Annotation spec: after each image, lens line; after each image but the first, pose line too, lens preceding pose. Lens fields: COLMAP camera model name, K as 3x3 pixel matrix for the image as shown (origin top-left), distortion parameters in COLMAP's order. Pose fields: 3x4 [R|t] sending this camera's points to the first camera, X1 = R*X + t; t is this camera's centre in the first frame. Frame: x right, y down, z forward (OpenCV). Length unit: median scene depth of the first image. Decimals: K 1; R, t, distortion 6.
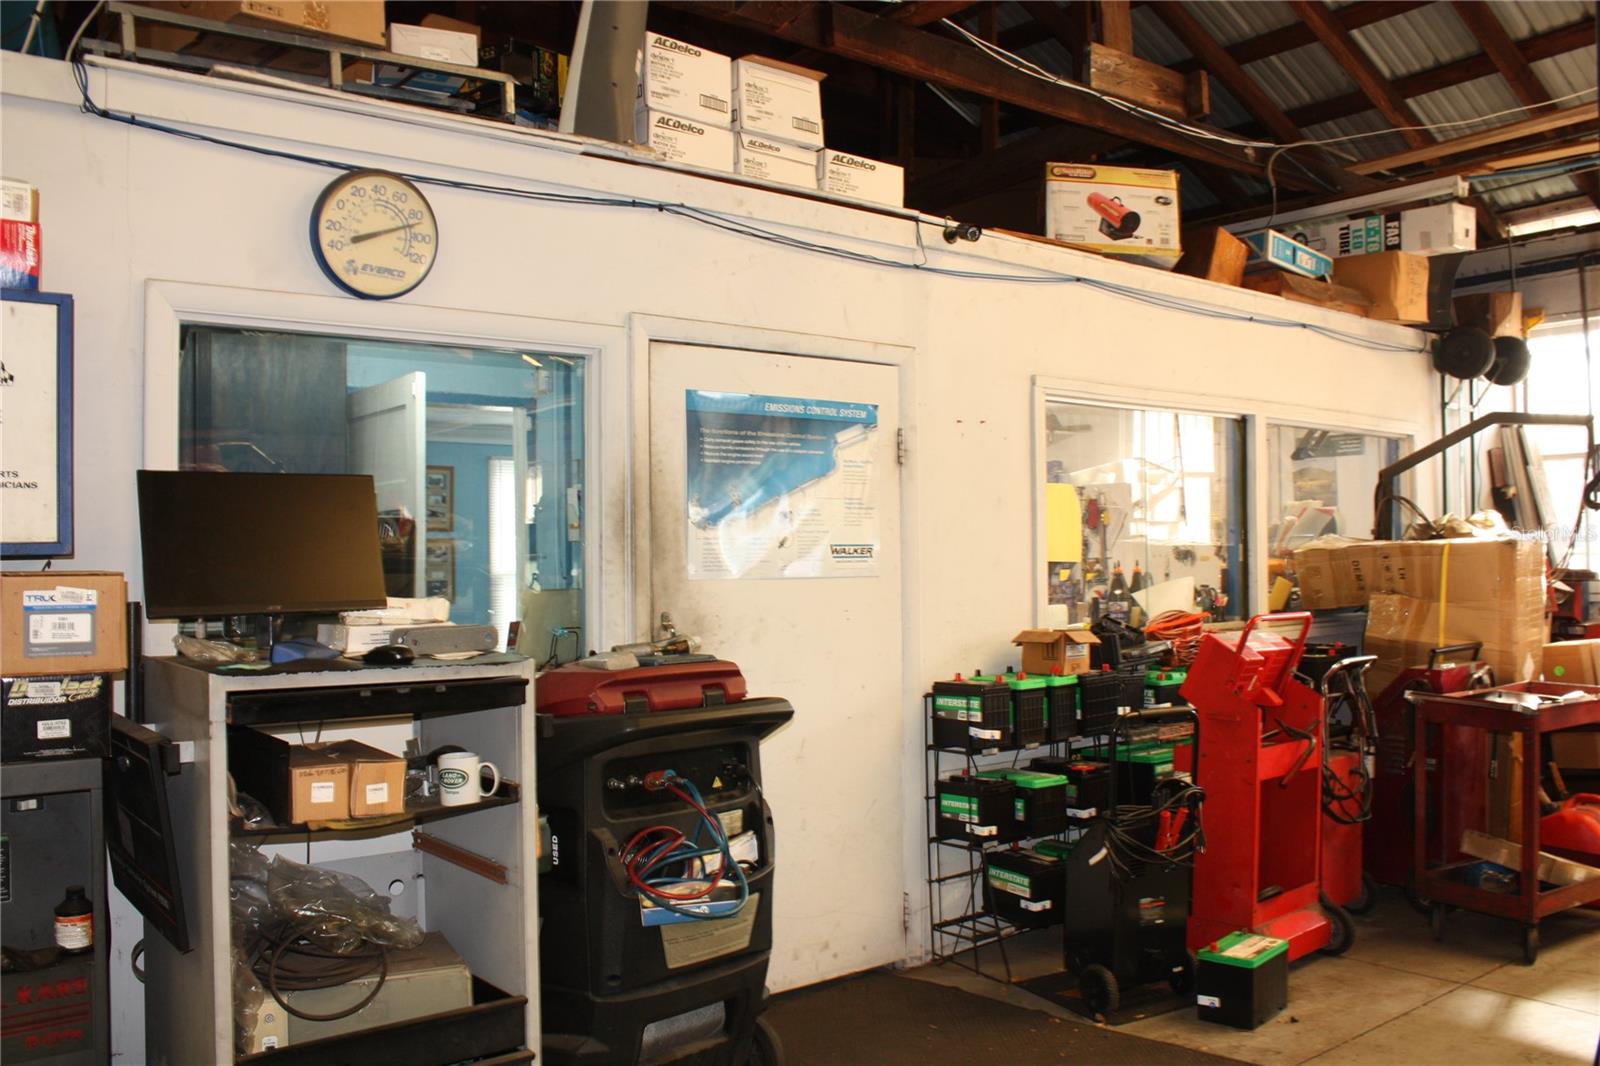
lens RADIAL K [[1343.7, 0, 800.2], [0, 1343.7, 536.2], [0, 0, 1]] dist [-0.143887, 0.109528]
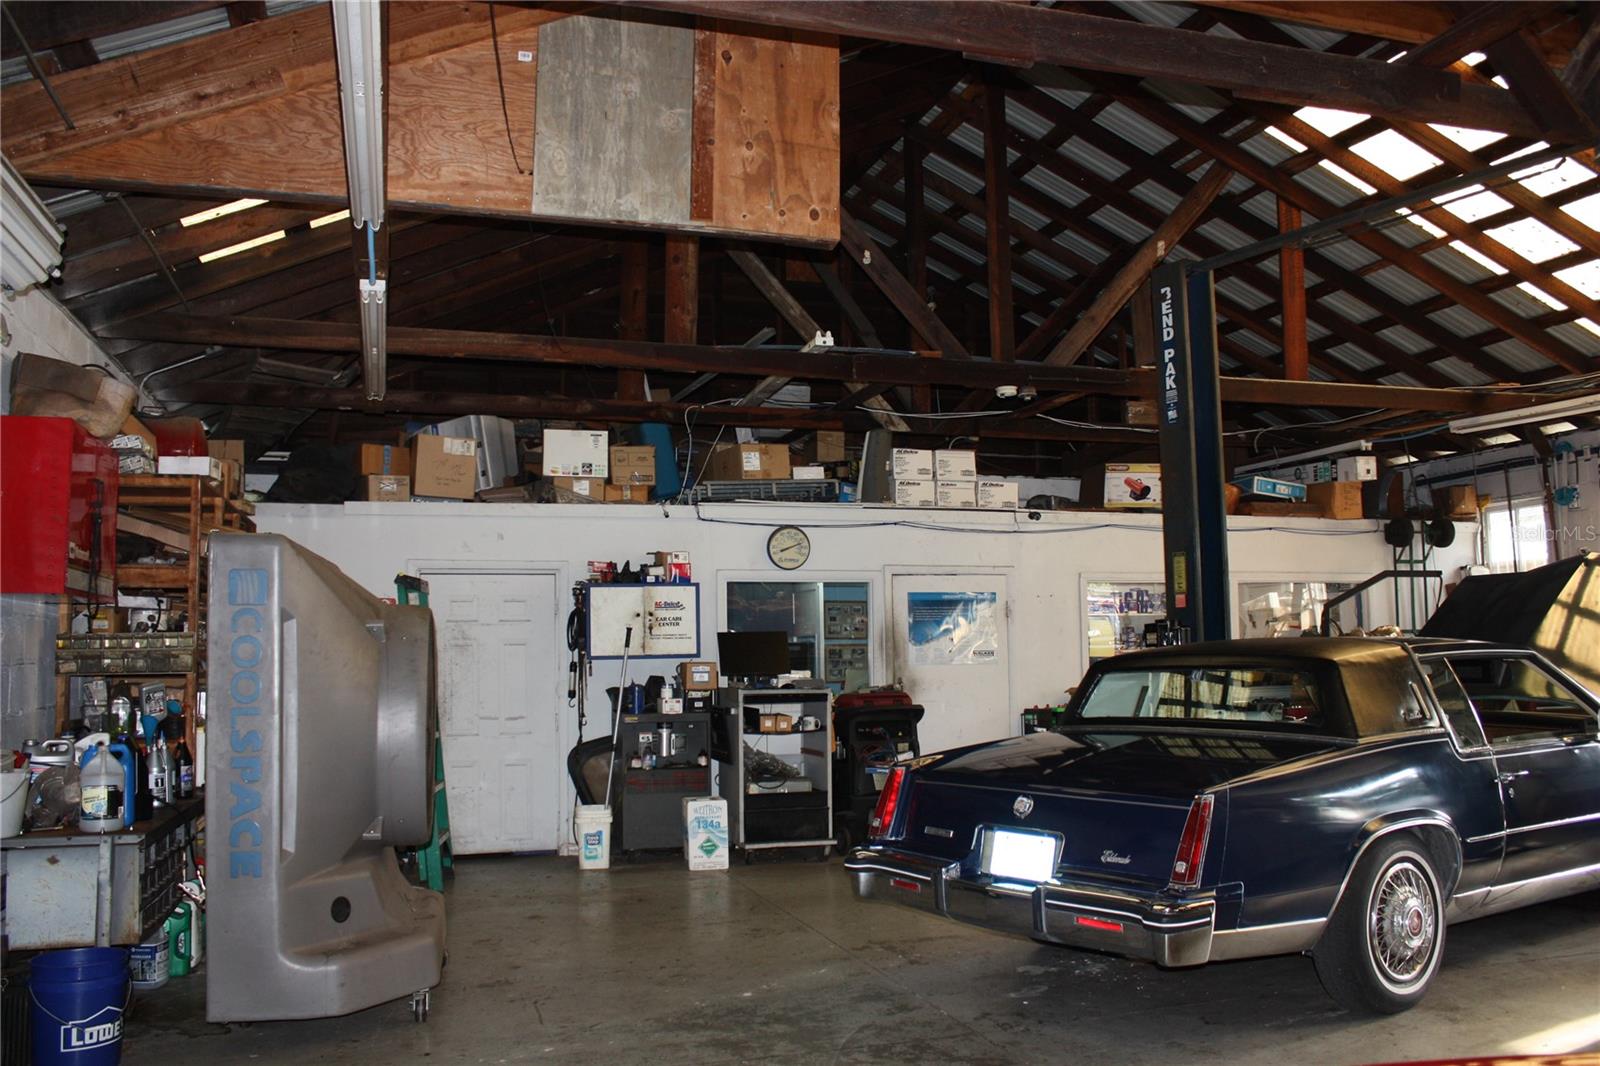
lens RADIAL K [[1343.7, 0, 798.0], [0, 1343.7, 530.5], [0, 0, 1]] dist [-0.143887, 0.109528]
pose [[0.933357, -0.038766, -0.356851, 0.628815], [0.011339, 0.996839, -0.078634, -0.025259], [0.358771, 0.069347, 0.930846, -1.461788]]
